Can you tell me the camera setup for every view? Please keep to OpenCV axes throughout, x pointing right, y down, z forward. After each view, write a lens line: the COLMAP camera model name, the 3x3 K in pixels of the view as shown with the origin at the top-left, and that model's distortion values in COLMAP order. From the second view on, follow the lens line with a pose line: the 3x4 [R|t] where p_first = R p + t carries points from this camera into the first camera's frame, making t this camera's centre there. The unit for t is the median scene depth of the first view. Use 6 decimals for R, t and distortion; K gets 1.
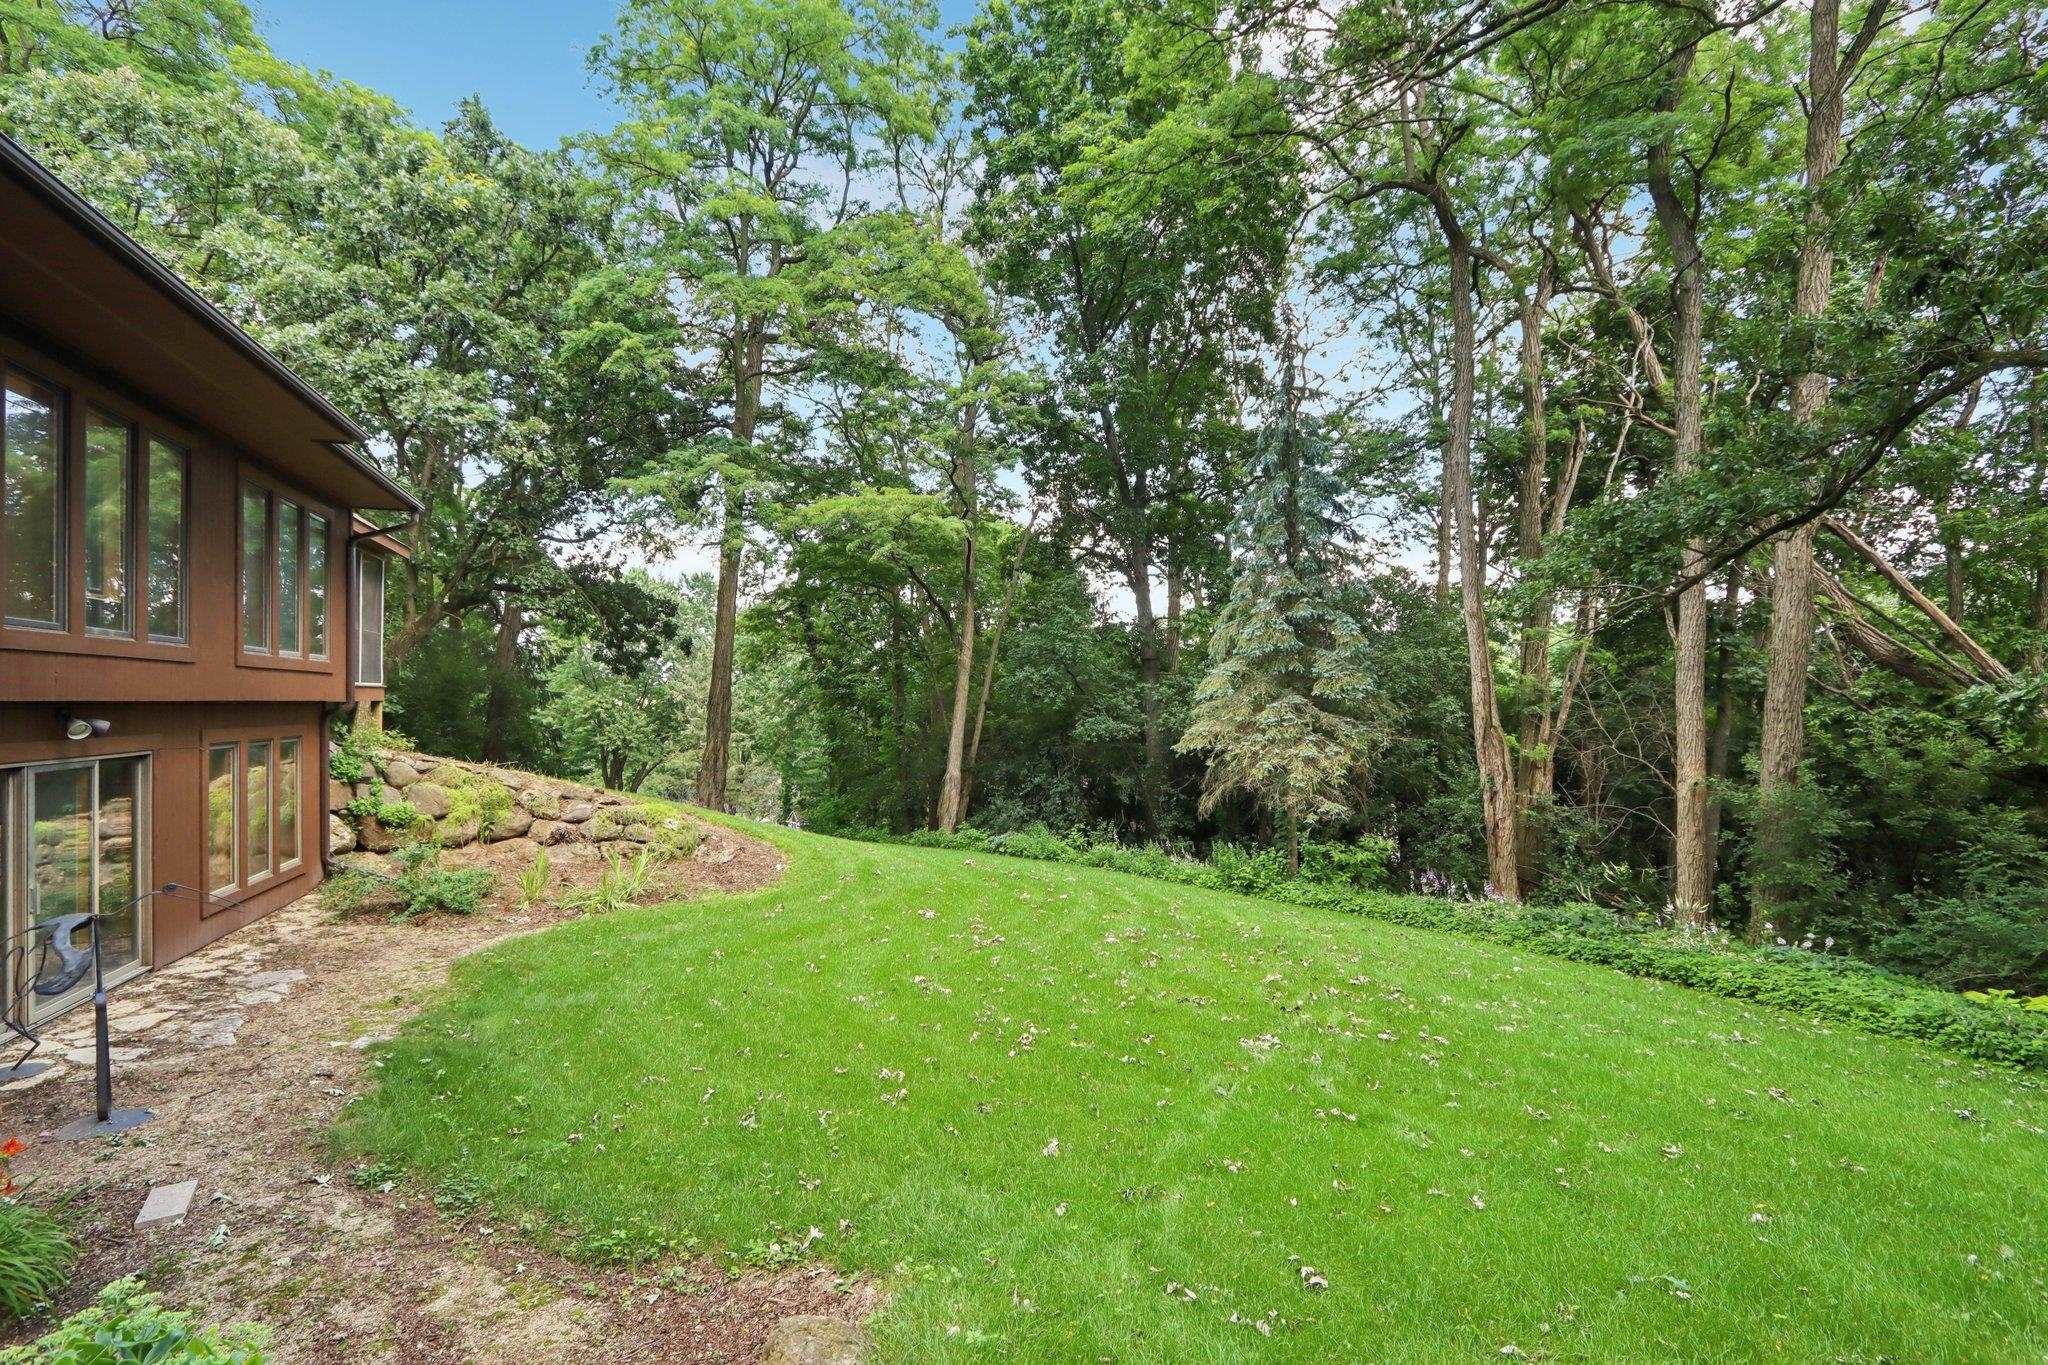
lens RADIAL K [[980.8, 0, 1024.0], [0, 980.8, 682.5], [0, 0, 1]] dist [0.000070, 0.000006]
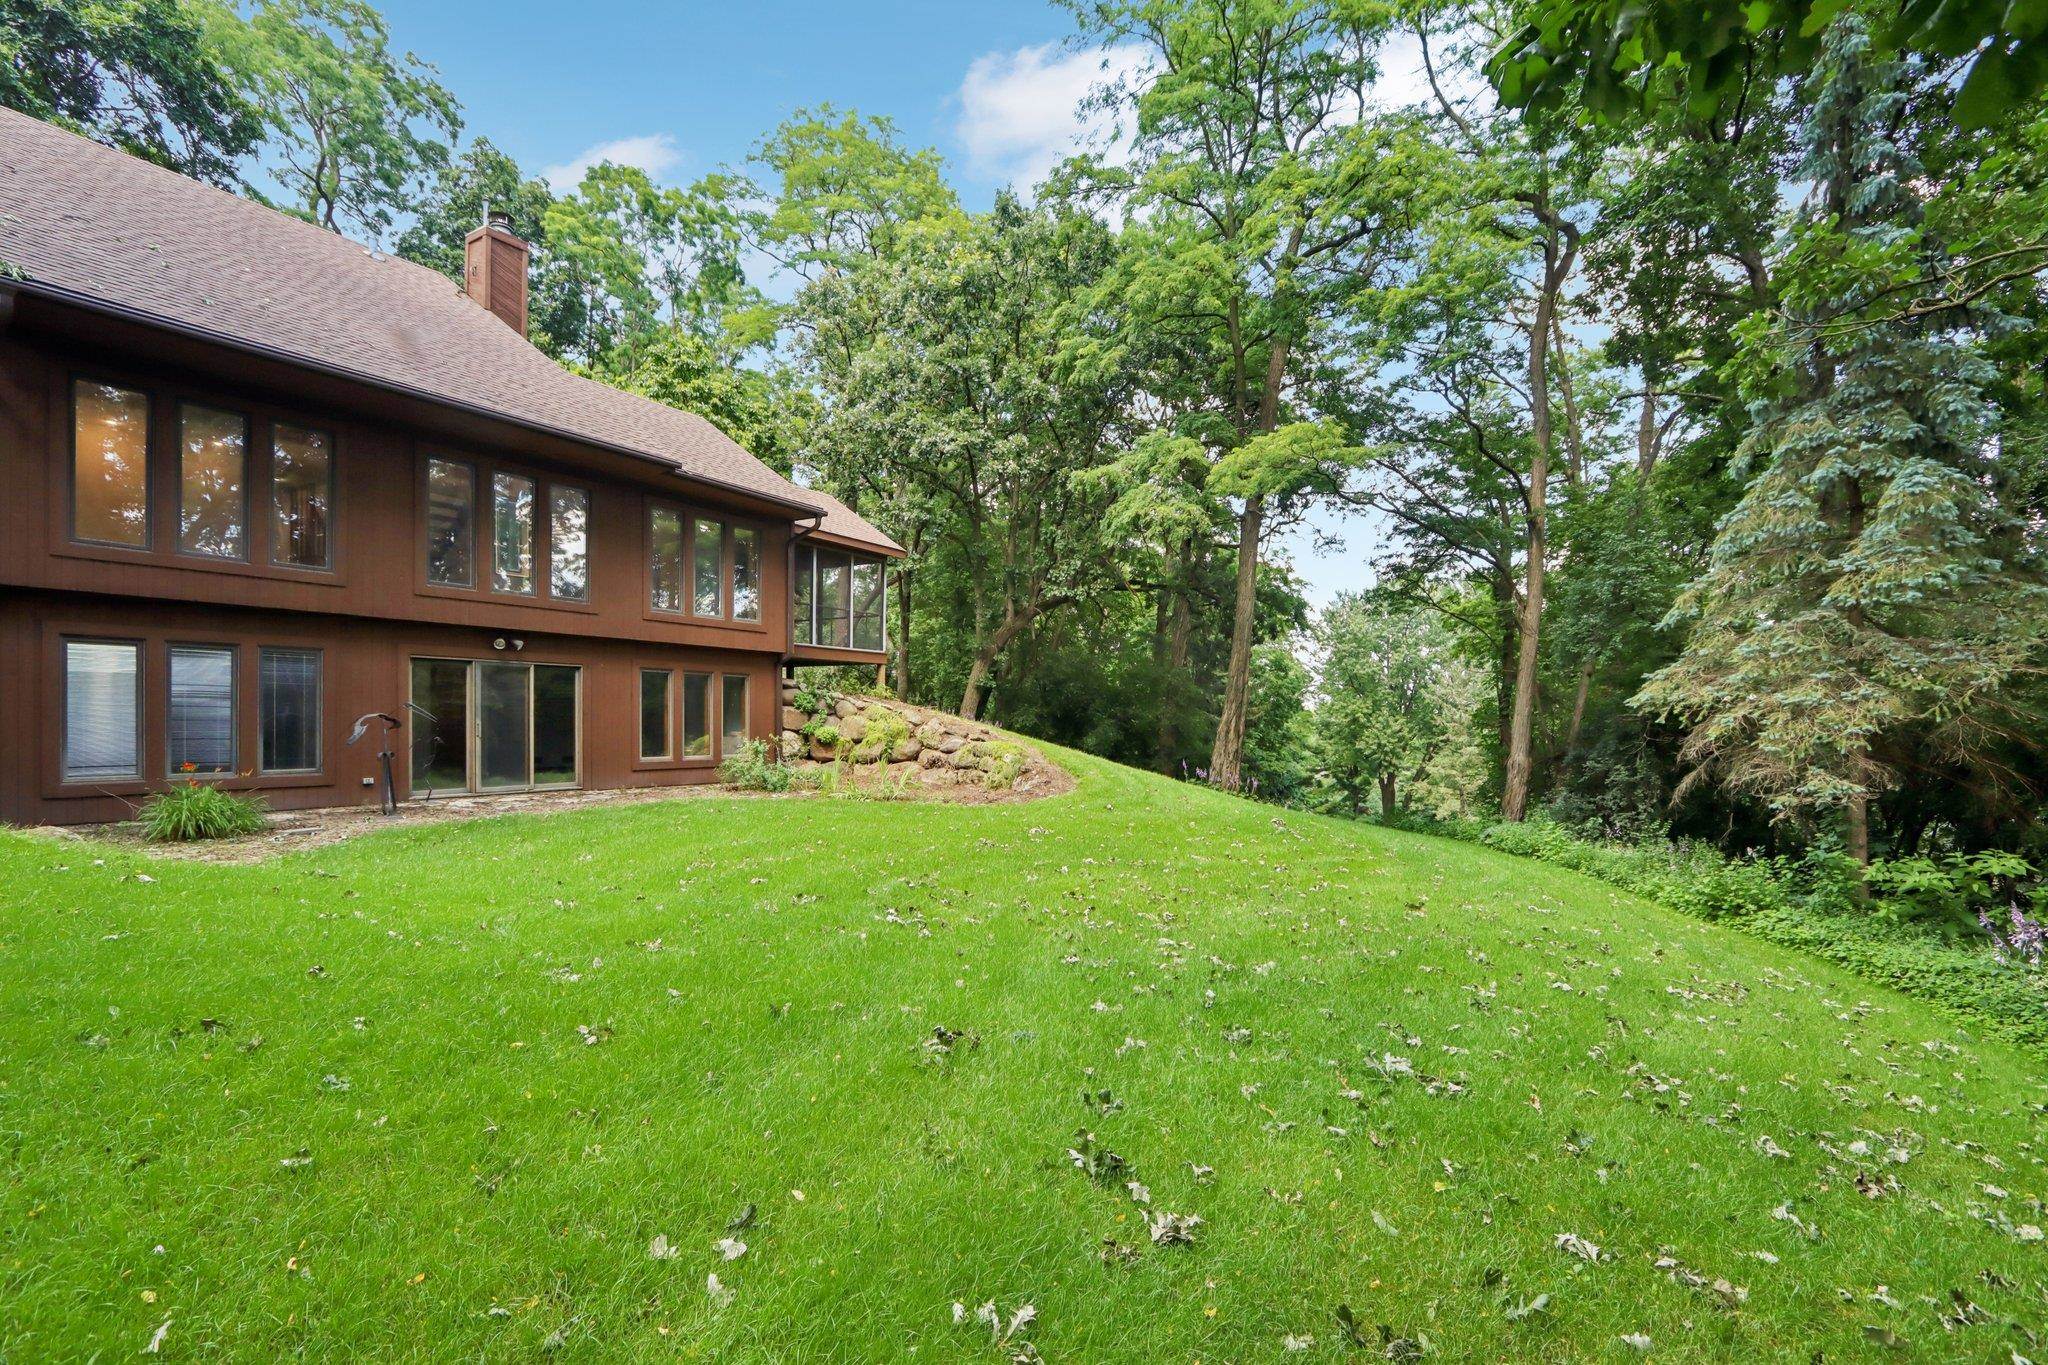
lens RADIAL K [[983.0, 0, 1027.3], [0, 983.0, 720.1], [0, 0, 1]] dist [-0.001572, -0.000164]
pose [[0.637887, -0.001294, -0.770129, 0.558277], [0.009583, 0.999935, 0.006257, 0.095015], [0.770071, -0.011371, 0.637857, 0.289736]]
